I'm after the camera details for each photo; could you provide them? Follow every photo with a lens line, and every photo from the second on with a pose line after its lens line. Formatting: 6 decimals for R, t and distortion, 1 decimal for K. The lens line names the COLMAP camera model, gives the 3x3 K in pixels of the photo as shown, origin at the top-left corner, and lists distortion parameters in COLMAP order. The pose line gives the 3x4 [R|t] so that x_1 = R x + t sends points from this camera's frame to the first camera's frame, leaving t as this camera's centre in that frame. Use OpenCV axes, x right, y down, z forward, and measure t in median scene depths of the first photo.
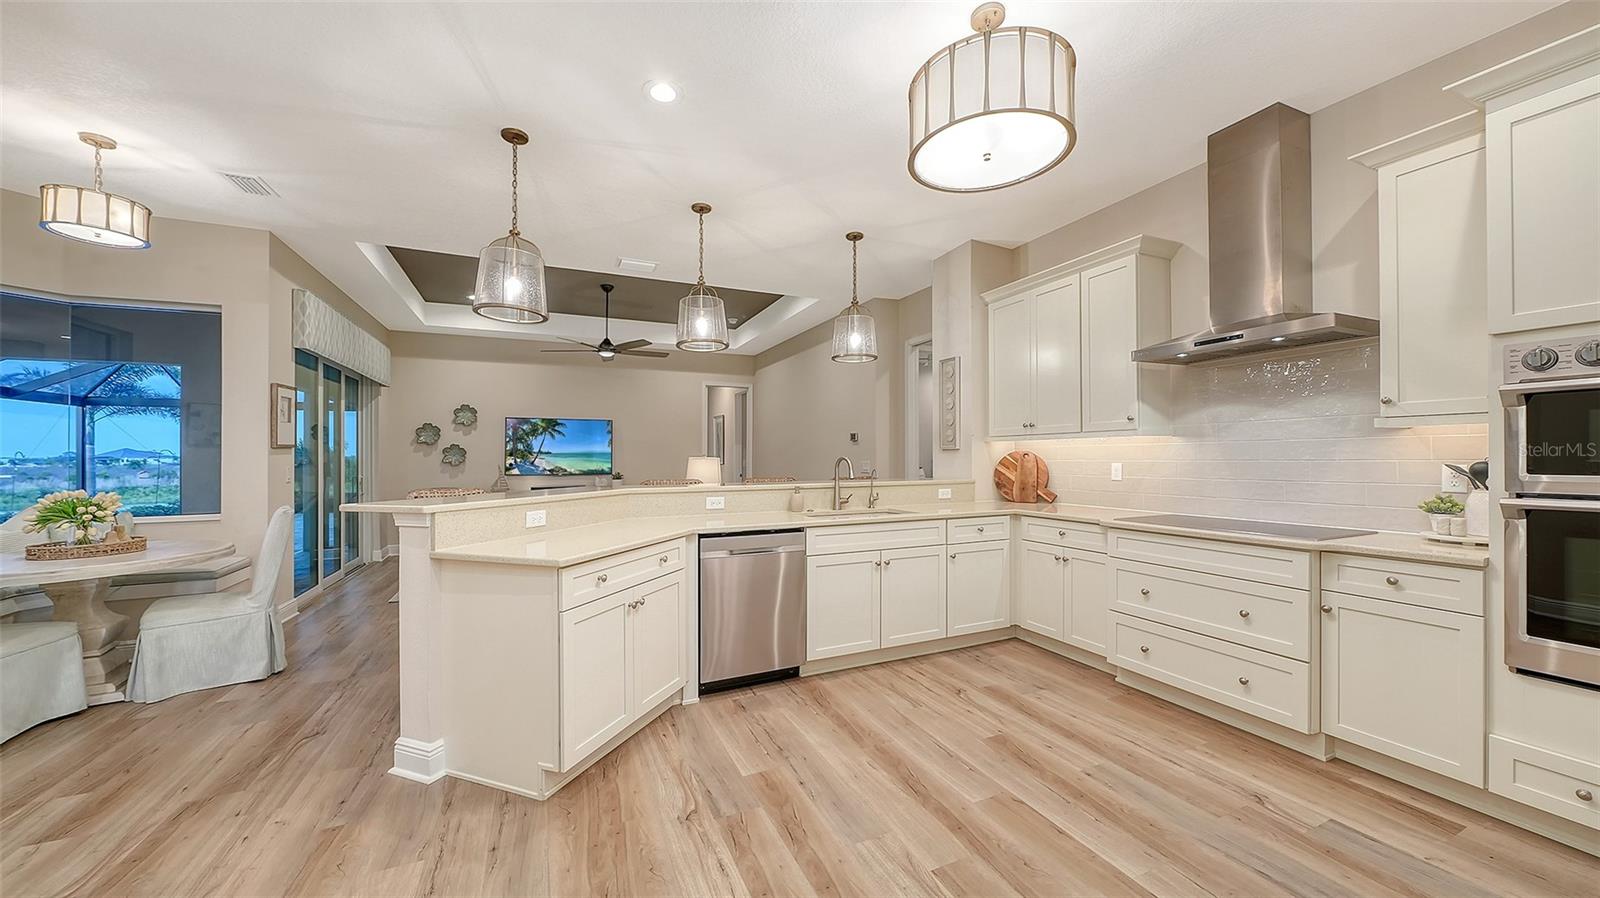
lens RADIAL K [[572.1, 0, 795.7], [0, 572.1, 444.5], [0, 0, 1]] dist [-0.001368, -0.000180]
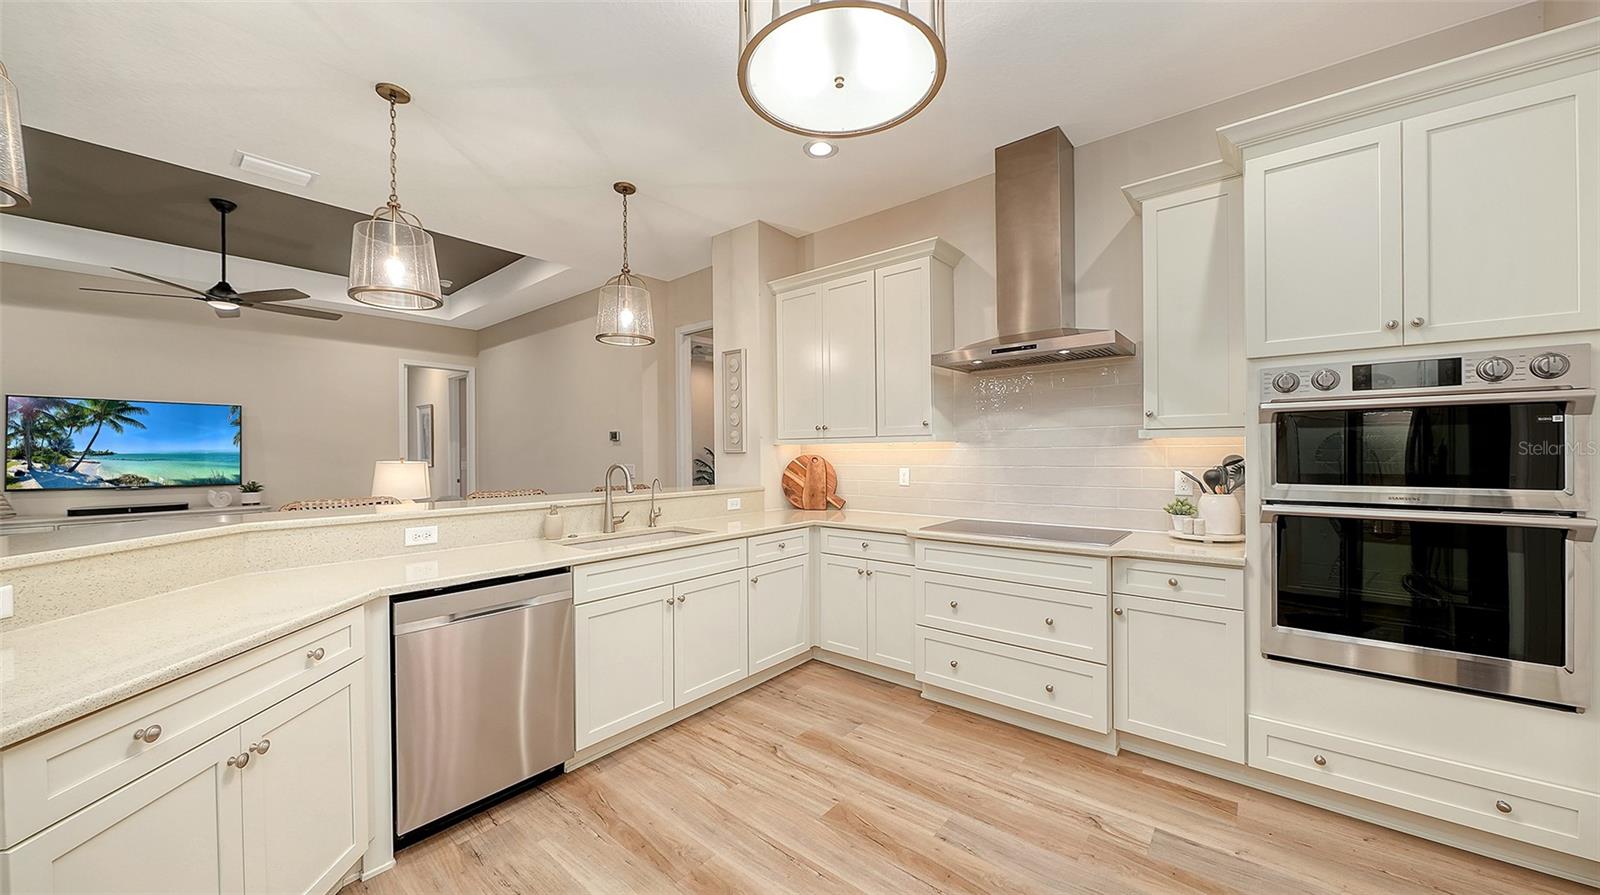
lens RADIAL K [[566.0, 0, 802.6], [0, 566.0, 458.3], [0, 0, 1]] dist [-0.002018, -0.000512]
pose [[0.897764, -0.003582, 0.440462, -0.031260], [-0.009525, 0.999575, 0.027543, -0.010410], [-0.440373, -0.028922, 0.897349, 0.209385]]
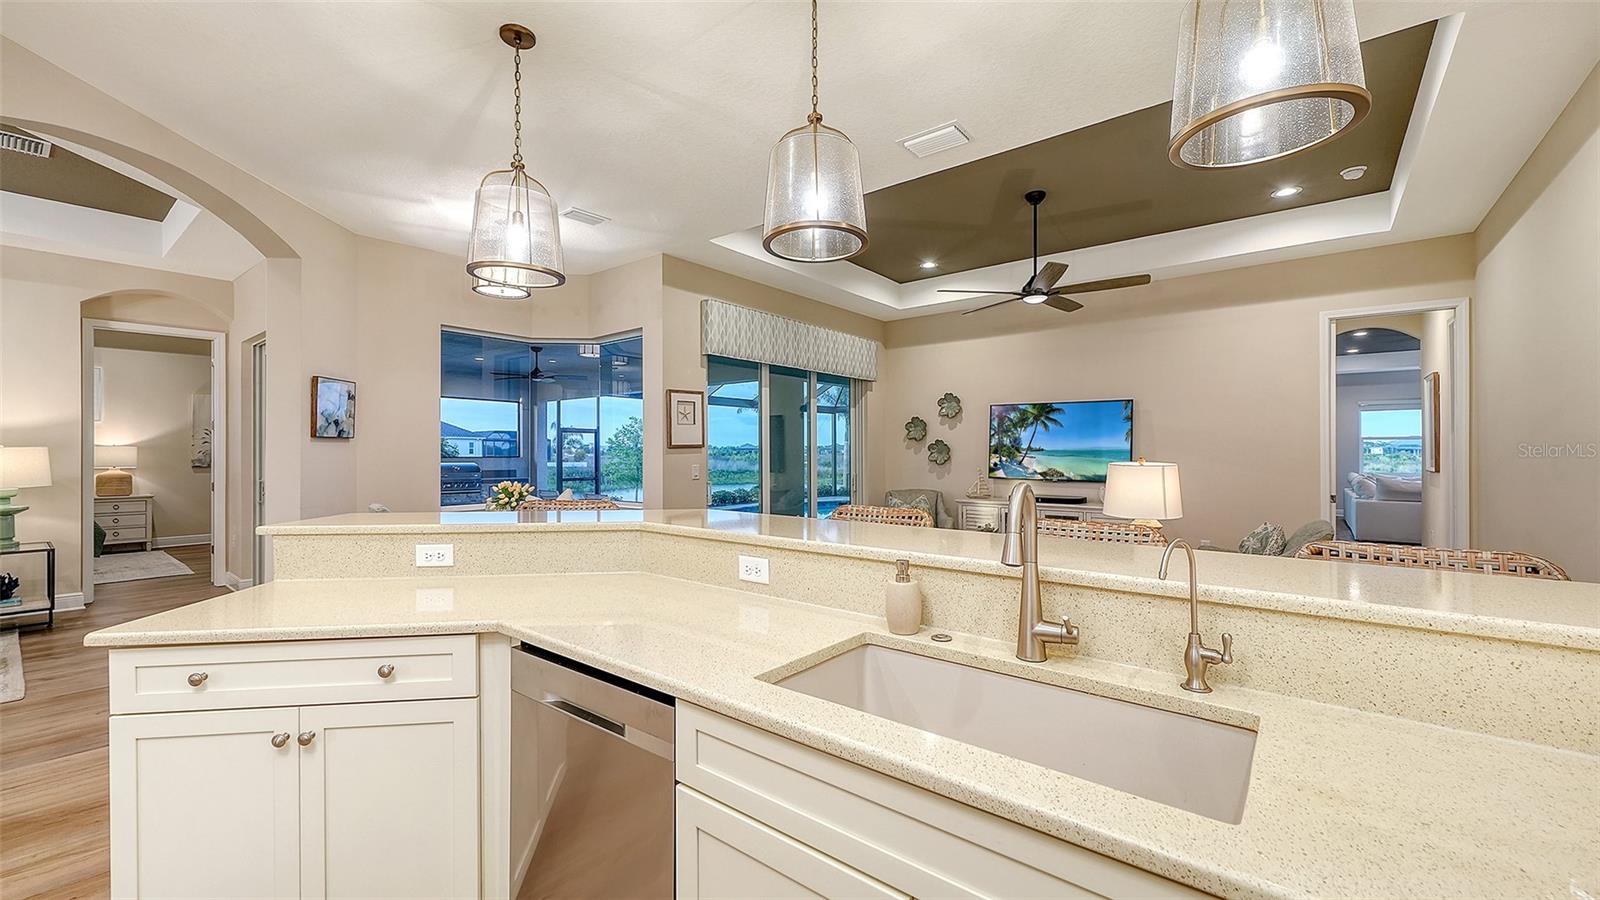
lens RADIAL K [[633.5, 0, 799.0], [0, 633.5, 424.4], [0, 0, 1]] dist [-0.000745, -0.000059]
pose [[0.452797, -0.030918, -0.891078, 0.338779], [0.016242, 0.999519, -0.026428, -0.002990], [0.891466, -0.002506, 0.453081, 0.779404]]
